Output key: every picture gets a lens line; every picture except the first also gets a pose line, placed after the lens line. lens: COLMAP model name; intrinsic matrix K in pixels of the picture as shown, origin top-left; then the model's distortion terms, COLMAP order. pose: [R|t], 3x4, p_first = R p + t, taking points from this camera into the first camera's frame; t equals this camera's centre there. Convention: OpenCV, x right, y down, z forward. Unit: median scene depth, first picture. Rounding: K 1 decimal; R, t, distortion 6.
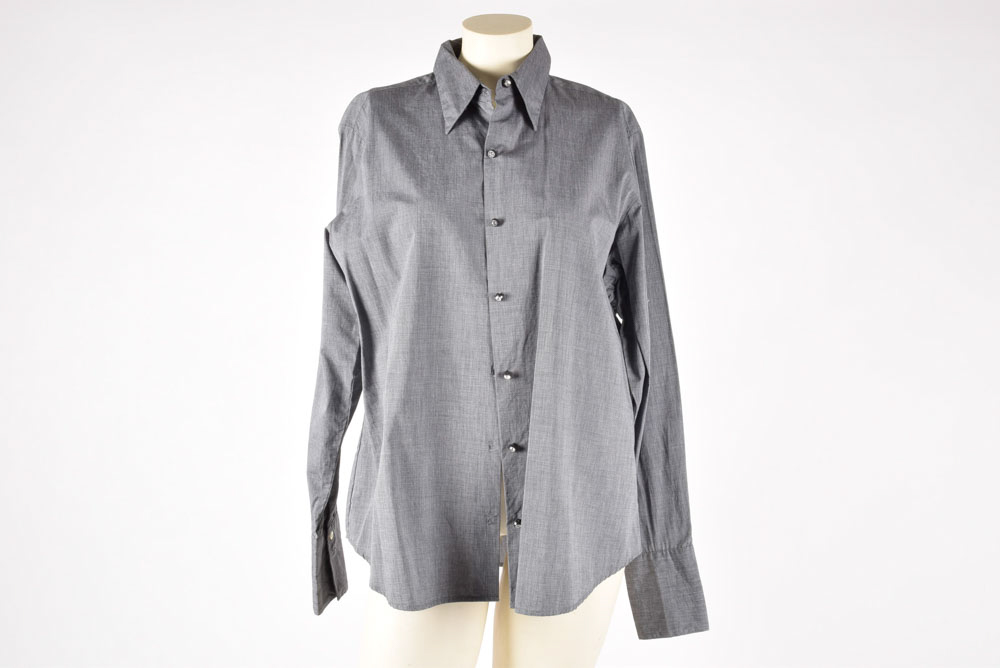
lens RADIAL K [[1397.8, 0, 500.0], [0, 1397.8, 334.0], [0, 0, 1]] dist [-0.005145, -0.001199]
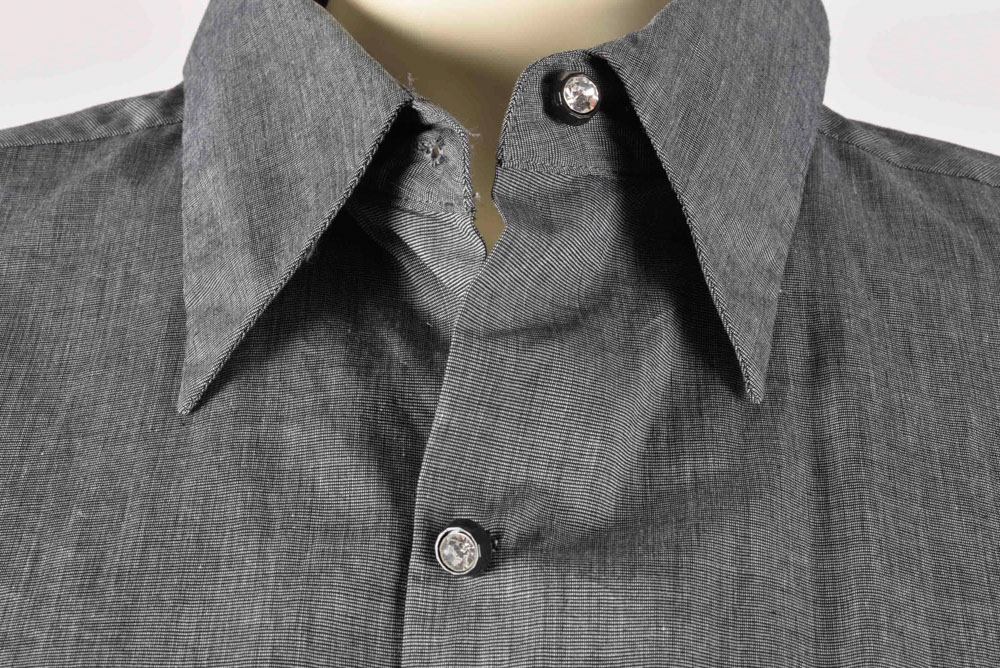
lens RADIAL K [[2237.2, 0, 500.0], [0, 2237.2, 334.0], [0, 0, 1]] dist [-0.018535, -0.149531]
pose [[0.998421, 0.017704, -0.053307, 0.010217], [-0.027640, 0.981029, -0.191880, -0.104691], [0.048899, 0.193051, 0.979970, 0.755736]]
